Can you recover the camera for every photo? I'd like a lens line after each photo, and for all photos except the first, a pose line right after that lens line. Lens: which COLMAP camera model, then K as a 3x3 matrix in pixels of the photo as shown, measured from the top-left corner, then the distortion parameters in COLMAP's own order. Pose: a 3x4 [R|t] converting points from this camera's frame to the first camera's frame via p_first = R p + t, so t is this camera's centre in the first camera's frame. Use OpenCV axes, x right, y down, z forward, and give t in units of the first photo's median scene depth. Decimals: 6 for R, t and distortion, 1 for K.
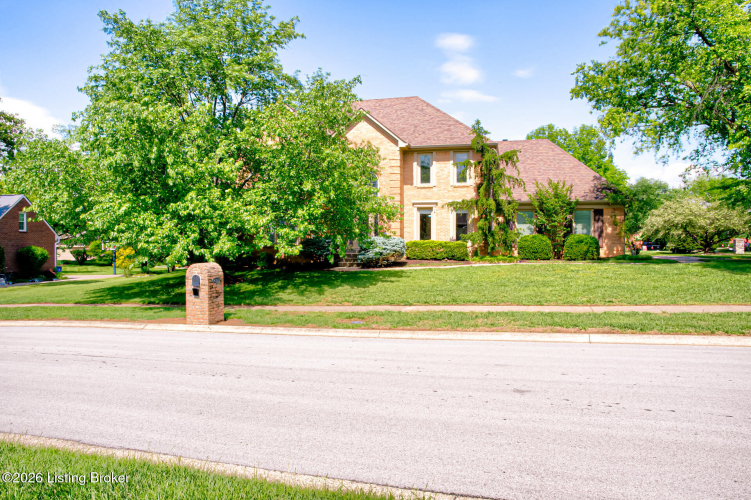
lens RADIAL K [[544.3, 0, 373.7], [0, 544.3, 242.8], [0, 0, 1]] dist [0.008548, 0.002714]
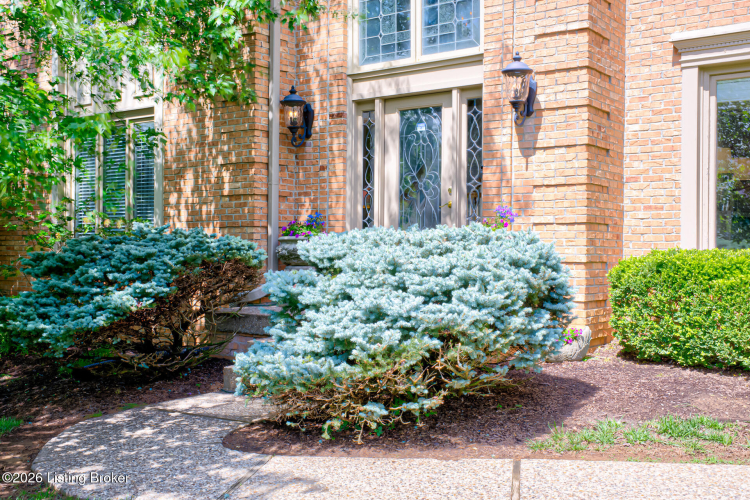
lens RADIAL K [[910.5, 0, 375.2], [0, 910.5, 250.5], [0, 0, 1]] dist [0.010977, 0.000000]
pose [[0.928700, 0.001008, -0.370830, 0.094538], [0.002186, 0.999964, 0.008192, -0.006294], [0.370825, -0.008418, 0.928665, 0.691615]]
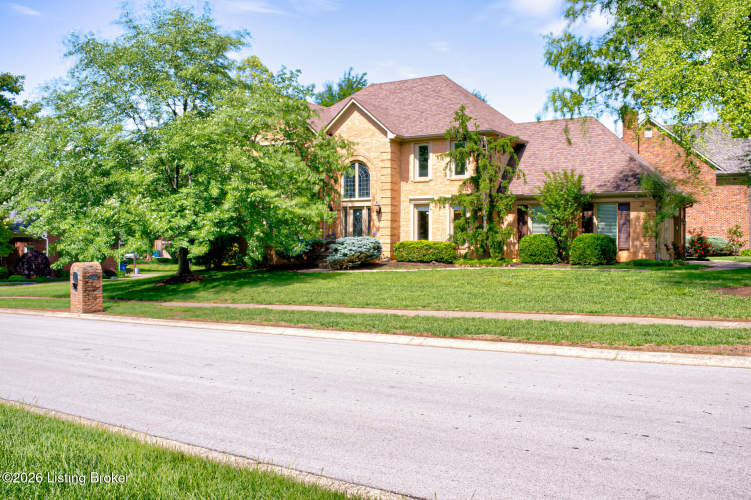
lens RADIAL K [[715.9, 0, 377.9], [0, 715.9, 254.4], [0, 0, 1]] dist [0.002479, 0.000000]
pose [[0.953748, 0.007240, -0.300519, 0.389382], [-0.000611, 0.999755, 0.022148, -0.007603], [0.300605, -0.020940, 0.953519, -0.155238]]
